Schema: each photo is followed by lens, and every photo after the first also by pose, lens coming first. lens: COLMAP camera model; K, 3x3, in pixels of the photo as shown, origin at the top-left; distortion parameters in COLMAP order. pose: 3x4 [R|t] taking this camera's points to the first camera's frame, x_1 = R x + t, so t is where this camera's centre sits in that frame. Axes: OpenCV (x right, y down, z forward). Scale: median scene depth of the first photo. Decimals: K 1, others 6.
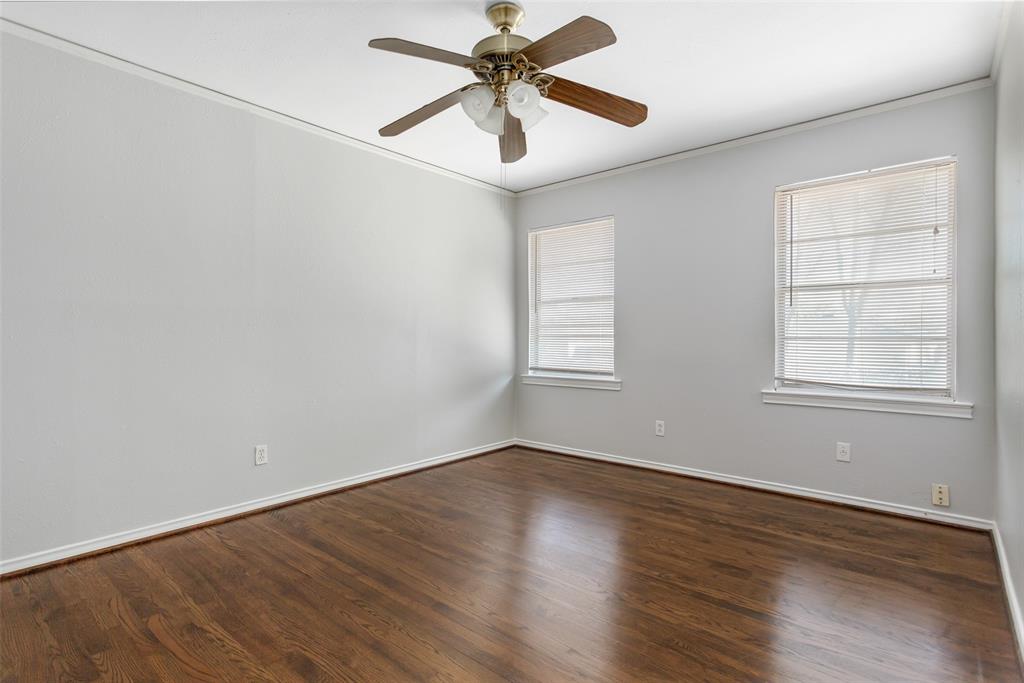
lens RADIAL K [[500.4, 0, 512.3], [0, 500.4, 332.2], [0, 0, 1]] dist [-0.005256, -0.000035]
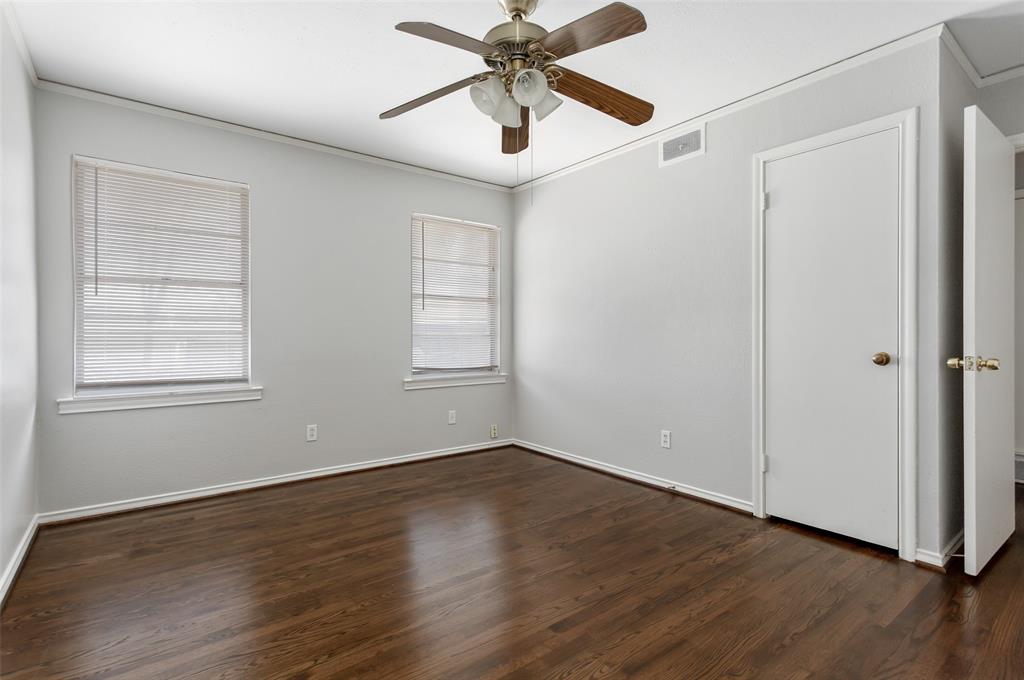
lens RADIAL K [[500.4, 0, 513.1], [0, 500.4, 333.9], [0, 0, 1]] dist [-0.005256, -0.000035]
pose [[0.191527, 0.000098, 0.981487, -0.617654], [-0.012158, 0.999924, 0.002272, 0.001973], [-0.981412, -0.012369, 0.191514, 0.519991]]
